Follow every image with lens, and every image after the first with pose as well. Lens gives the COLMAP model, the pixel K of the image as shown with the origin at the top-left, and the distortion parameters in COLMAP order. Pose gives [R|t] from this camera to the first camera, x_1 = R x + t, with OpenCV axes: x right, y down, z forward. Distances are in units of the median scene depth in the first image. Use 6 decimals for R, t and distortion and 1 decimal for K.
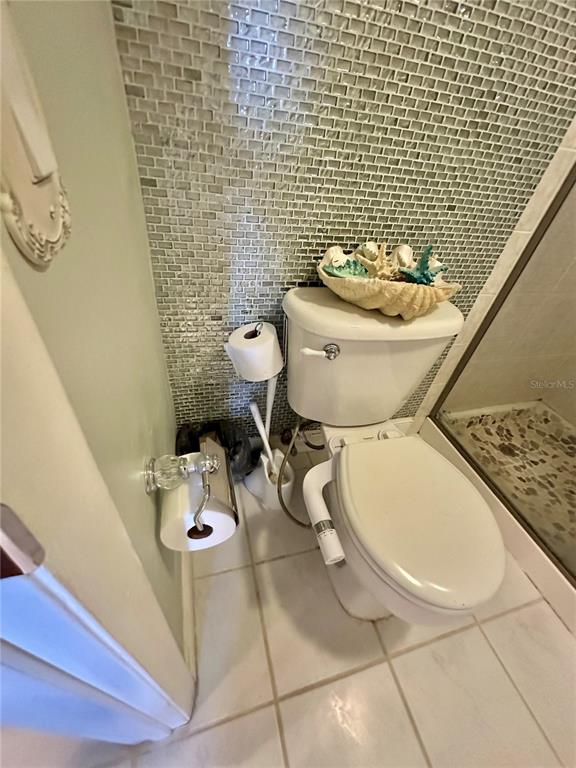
lens RADIAL K [[307.1, 0, 288.0], [0, 307.1, 384.0], [0, 0, 1]] dist [0.000171, -0.000611]
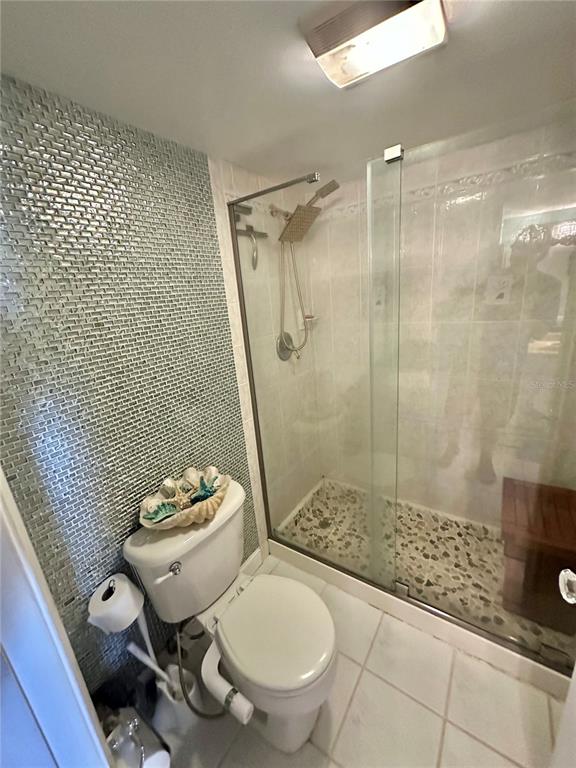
lens RADIAL K [[307.1, 0, 288.0], [0, 307.1, 384.0], [0, 0, 1]] dist [0.000171, -0.000611]
pose [[0.748180, -0.352551, 0.562080, 0.023425], [0.539402, 0.816496, -0.205866, -0.169010], [-0.386357, 0.457212, 0.801053, -0.552457]]
